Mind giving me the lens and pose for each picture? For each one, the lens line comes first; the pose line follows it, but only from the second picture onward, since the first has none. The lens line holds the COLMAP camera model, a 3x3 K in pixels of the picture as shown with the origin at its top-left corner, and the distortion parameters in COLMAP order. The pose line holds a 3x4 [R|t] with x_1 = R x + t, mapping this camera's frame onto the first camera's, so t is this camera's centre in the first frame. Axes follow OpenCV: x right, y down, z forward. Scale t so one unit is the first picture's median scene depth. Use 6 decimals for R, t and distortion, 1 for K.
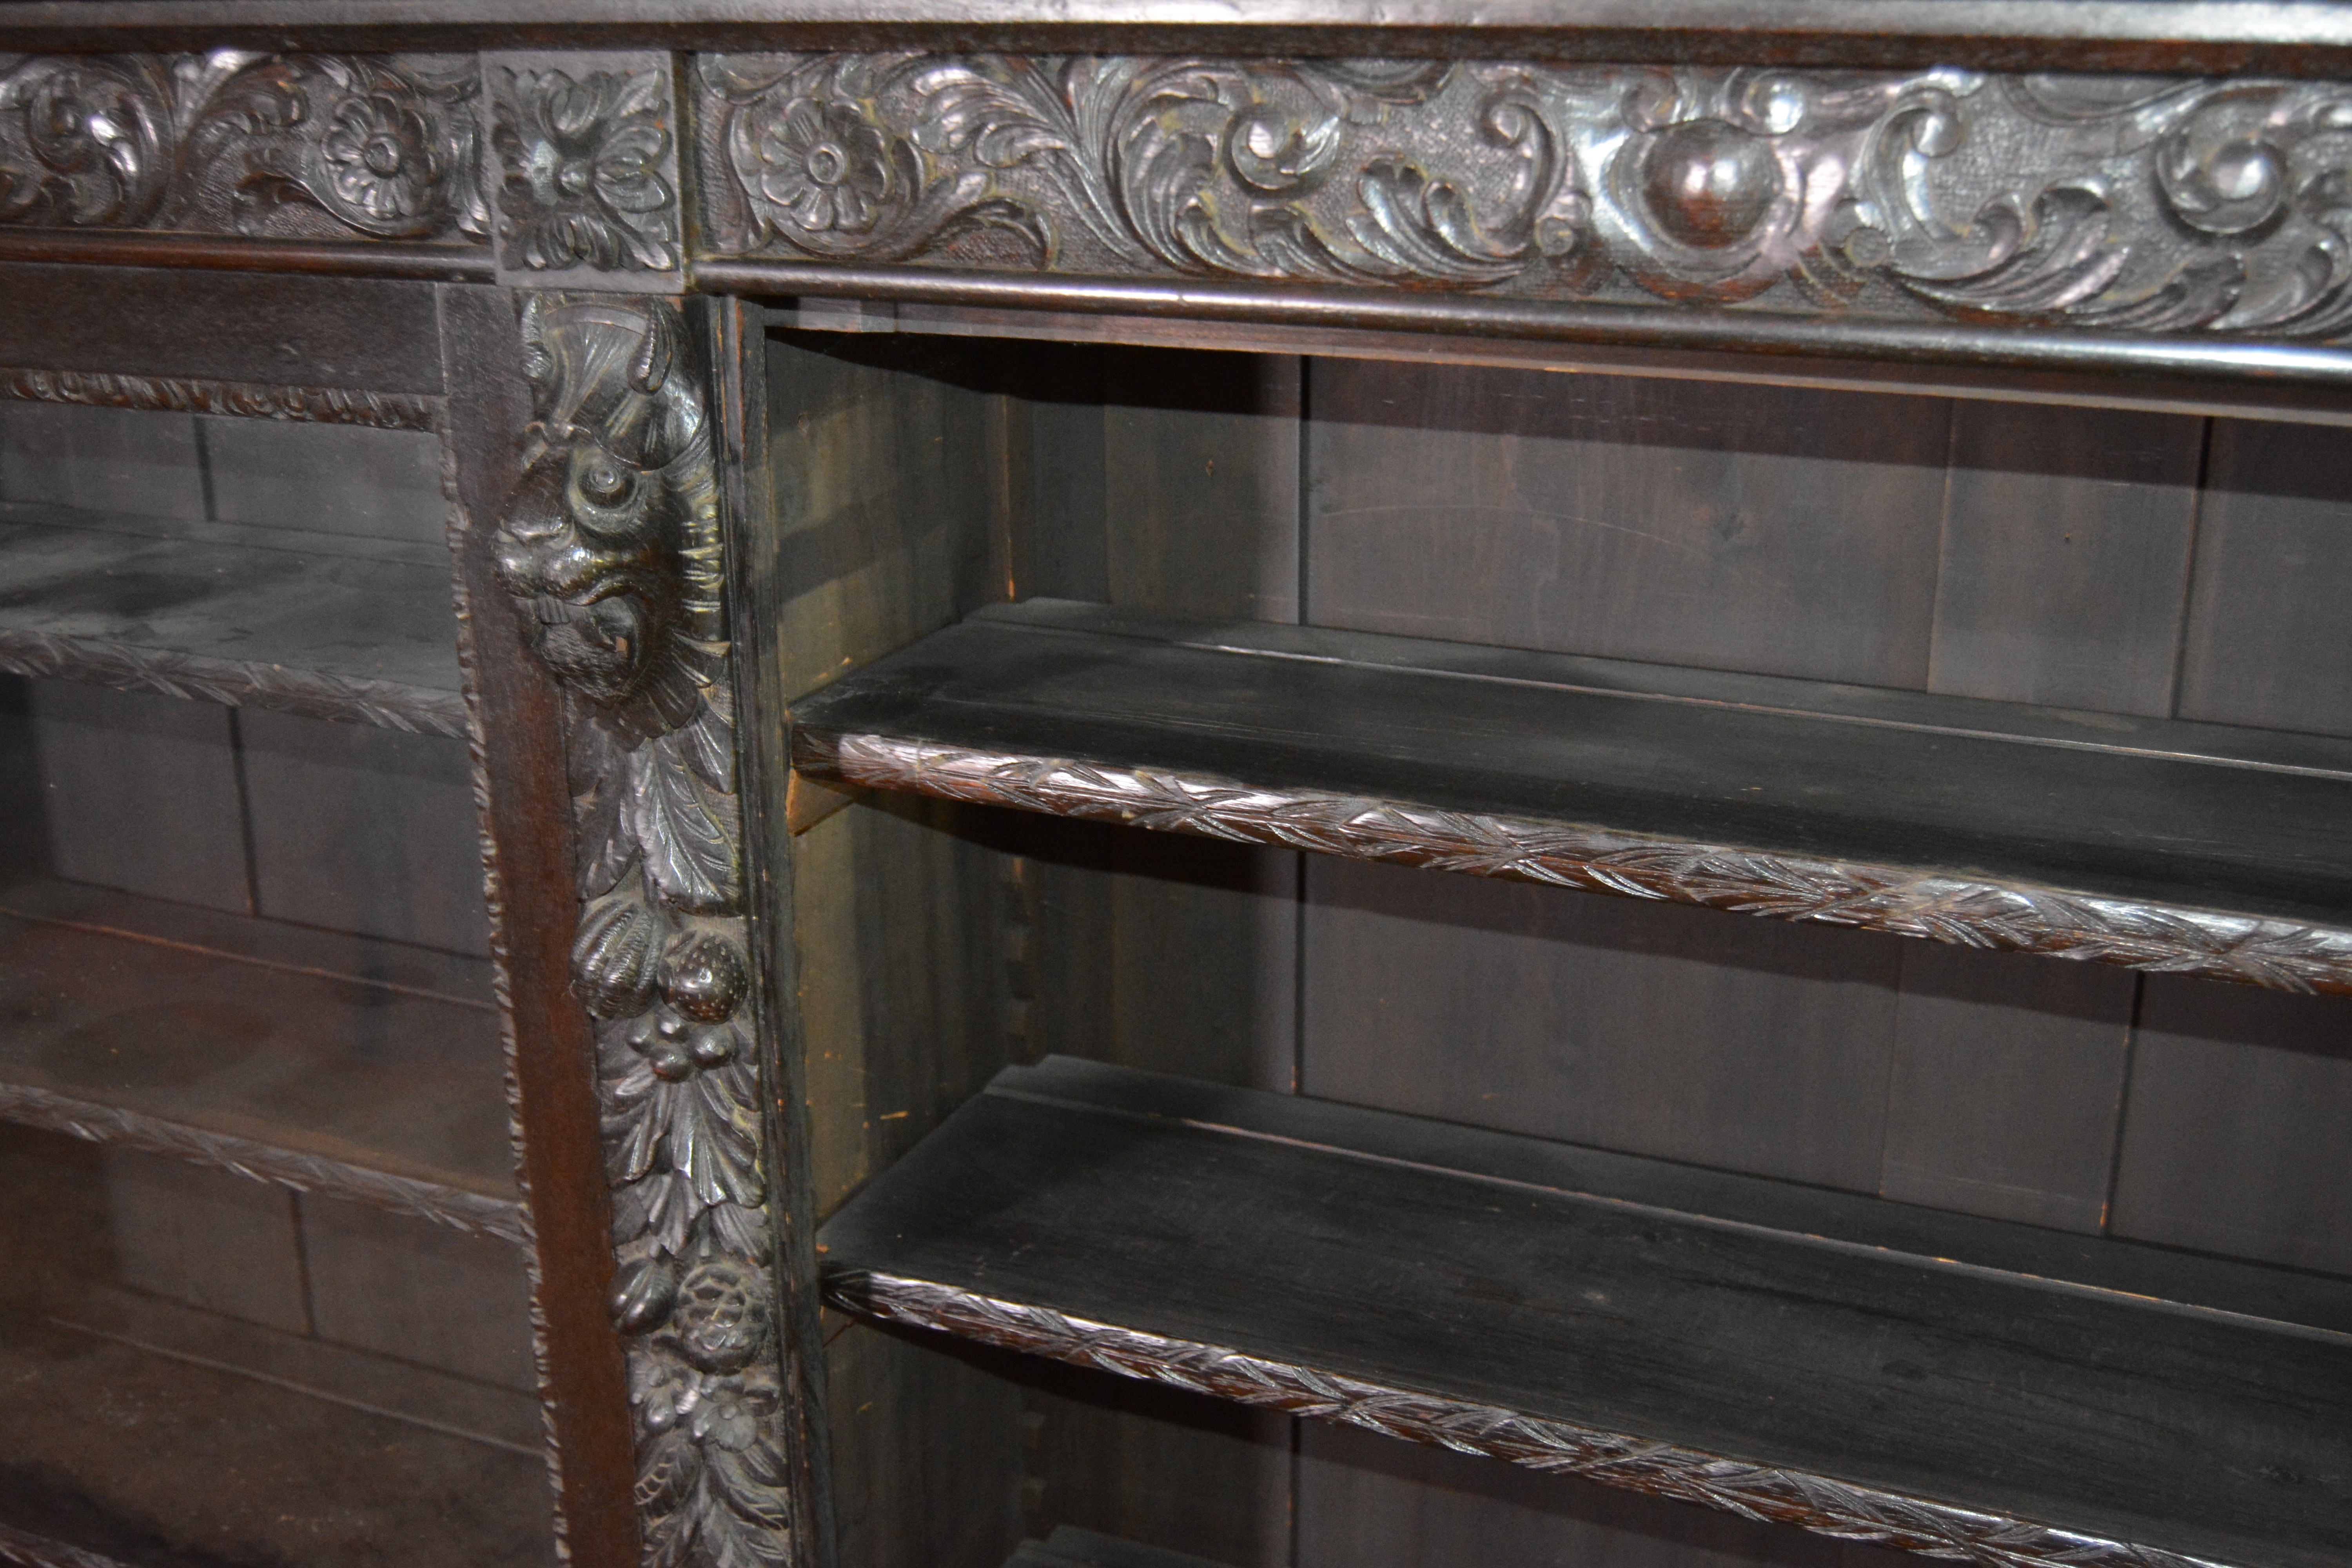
lens RADIAL K [[2460.7, 0, 1195.4], [0, 2460.7, 788.1], [0, 0, 1]] dist [-0.075339, 0.024331]
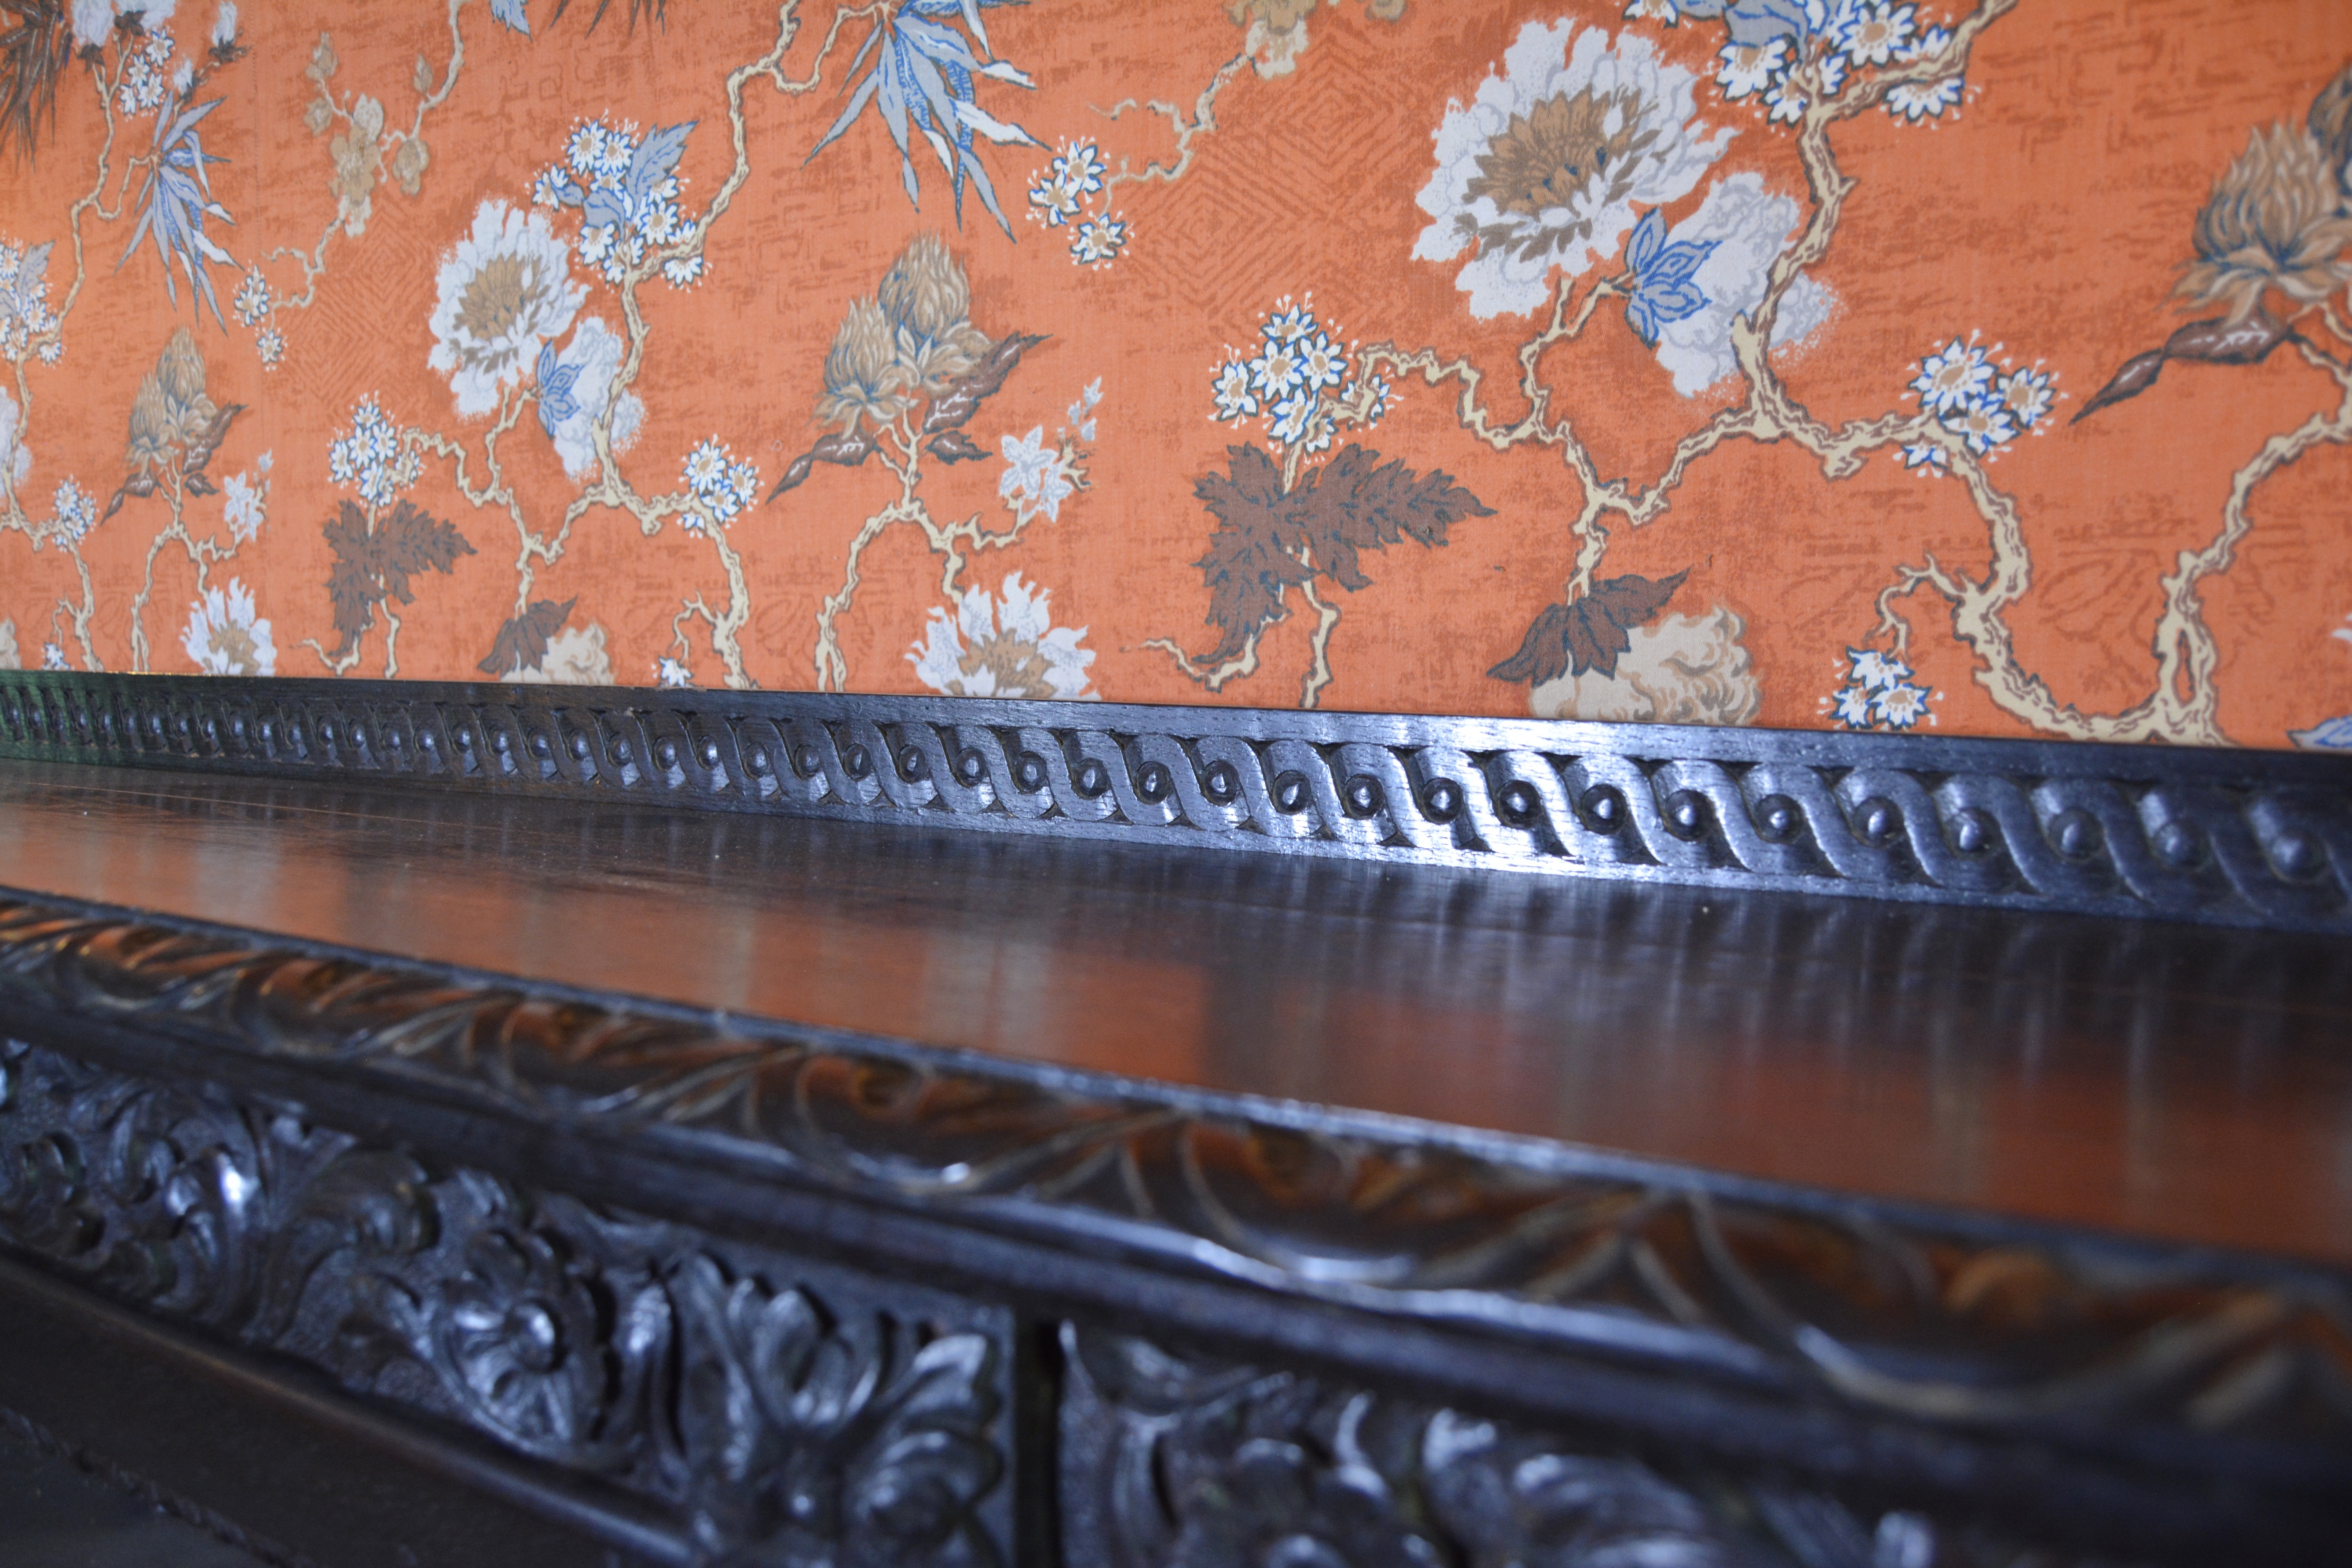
lens RADIAL K [[1818.6, 0, 1180.7], [0, 1818.6, 802.3], [0, 0, 1]] dist [-0.100083, 0.039756]
pose [[0.989777, 0.025675, -0.140295, -0.117147], [-0.057798, 0.971478, -0.229977, -0.286808], [0.130389, 0.235735, 0.963031, 0.554596]]
